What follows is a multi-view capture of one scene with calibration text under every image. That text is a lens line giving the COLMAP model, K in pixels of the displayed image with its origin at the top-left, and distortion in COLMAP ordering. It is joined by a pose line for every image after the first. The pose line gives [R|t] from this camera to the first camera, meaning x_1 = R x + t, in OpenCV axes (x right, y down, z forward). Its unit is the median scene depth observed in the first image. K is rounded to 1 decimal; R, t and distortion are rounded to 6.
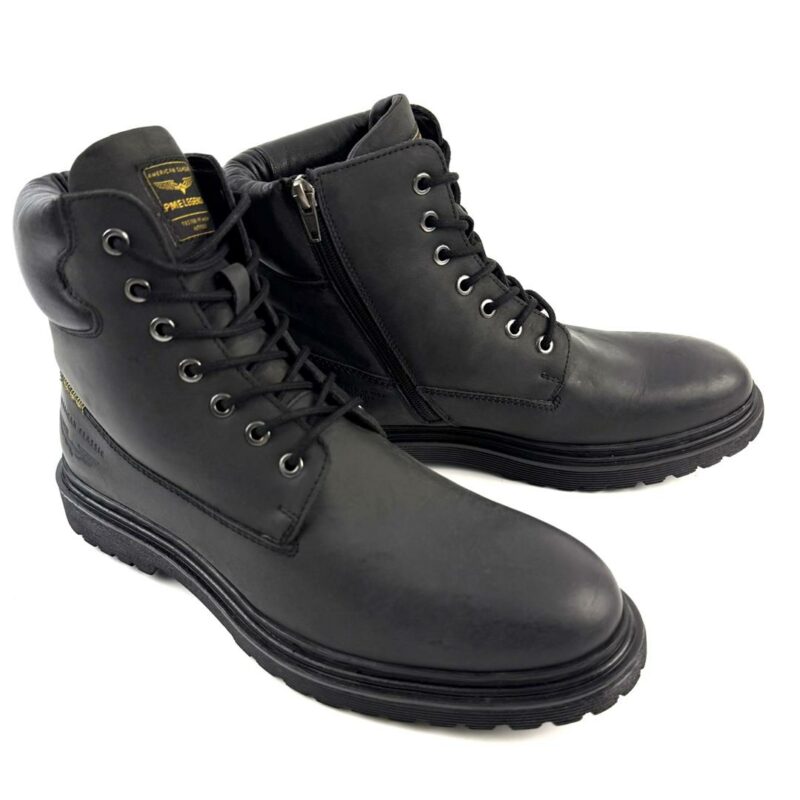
lens RADIAL K [[632.7, 0, 403.6], [0, 632.7, 400.2], [0, 0, 1]] dist [-0.069786, -0.010160]
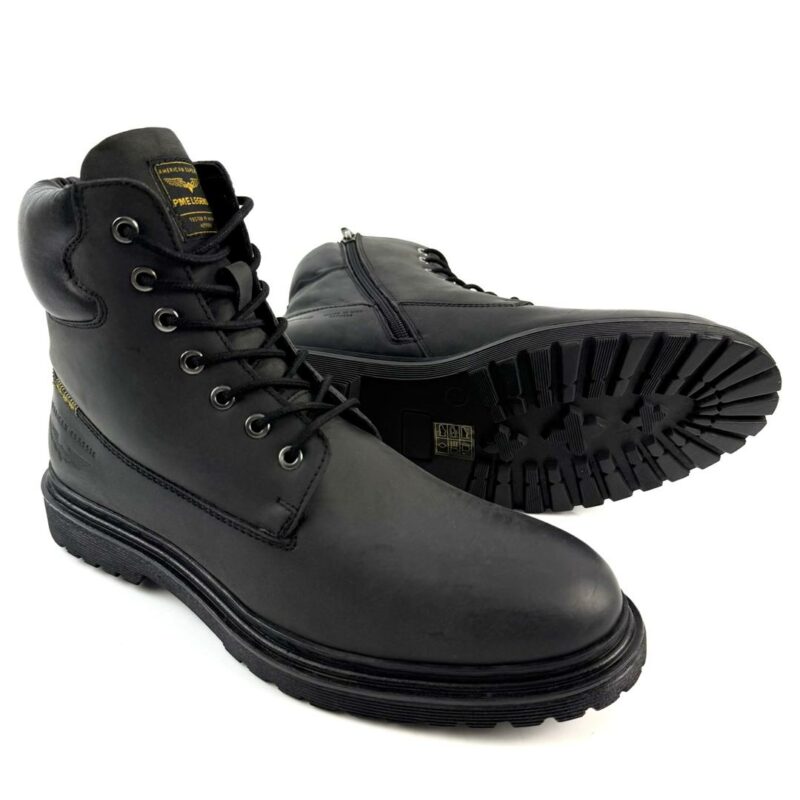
lens RADIAL K [[632.7, 0, 402.4], [0, 632.7, 399.7], [0, 0, 1]] dist [-0.069786, -0.010160]
pose [[0.999286, 0.010161, 0.036398, -0.038650], [-0.007032, 0.996349, -0.085081, 0.095238], [-0.037130, 0.084764, 0.995709, -0.009100]]
